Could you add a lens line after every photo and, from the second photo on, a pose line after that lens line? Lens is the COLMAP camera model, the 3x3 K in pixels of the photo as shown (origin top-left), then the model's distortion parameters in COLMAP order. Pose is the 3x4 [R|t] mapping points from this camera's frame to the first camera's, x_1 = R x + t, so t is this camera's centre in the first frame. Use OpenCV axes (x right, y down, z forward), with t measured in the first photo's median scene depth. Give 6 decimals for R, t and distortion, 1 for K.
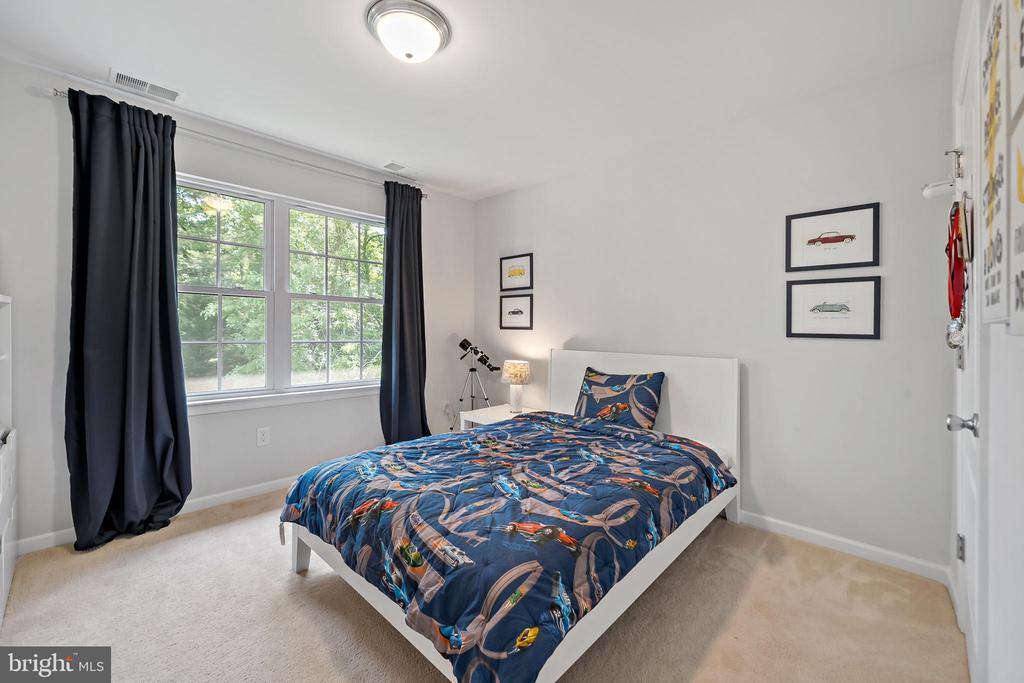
lens RADIAL K [[411.9, 0, 512.0], [0, 411.9, 341.5], [0, 0, 1]] dist [-0.031215, -0.000008]
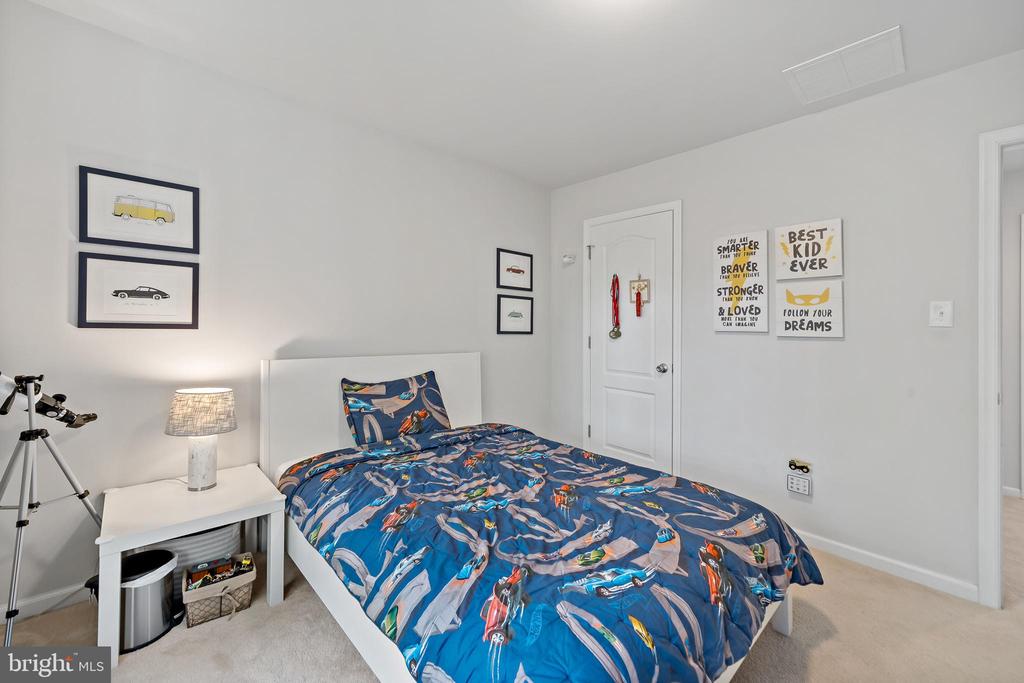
lens RADIAL K [[415.9, 0, 514.6], [0, 415.9, 321.0], [0, 0, 1]] dist [0.013466, -0.000044]
pose [[0.050129, -0.000490, 0.998743, -0.650656], [0.008569, 0.999963, 0.000060, -0.047265], [-0.998706, 0.008555, 0.050131, 0.739471]]
